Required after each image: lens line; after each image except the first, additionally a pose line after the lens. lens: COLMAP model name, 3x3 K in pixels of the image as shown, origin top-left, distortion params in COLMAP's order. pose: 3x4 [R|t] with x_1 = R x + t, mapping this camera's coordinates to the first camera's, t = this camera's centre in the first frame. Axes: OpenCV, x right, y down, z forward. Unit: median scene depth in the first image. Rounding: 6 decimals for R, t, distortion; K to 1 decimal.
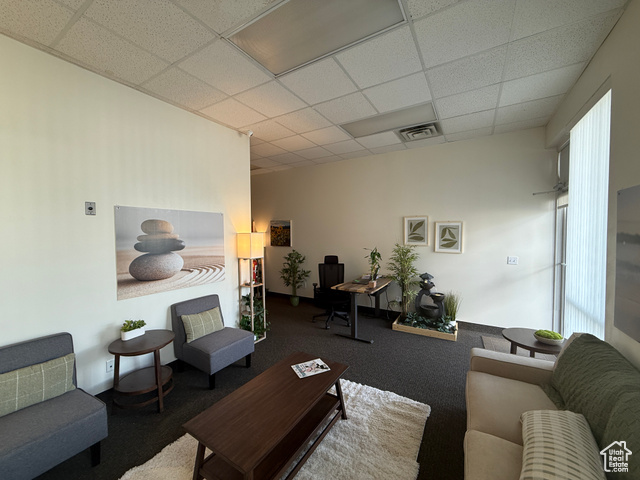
lens RADIAL K [[256.7, 0, 319.0], [0, 256.7, 240.9], [0, 0, 1]] dist [0.000293, -0.000064]
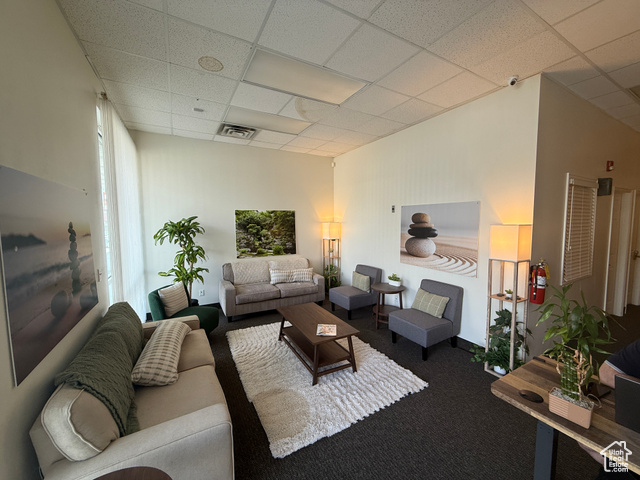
lens RADIAL K [[256.7, 0, 319.0], [0, 256.7, 240.9], [0, 0, 1]] dist [0.000293, -0.000064]
pose [[-0.506061, 0.076682, -0.859082, 0.761781], [-0.025110, 0.994308, 0.103544, -0.058209], [0.862132, 0.073971, -0.501255, 1.136580]]
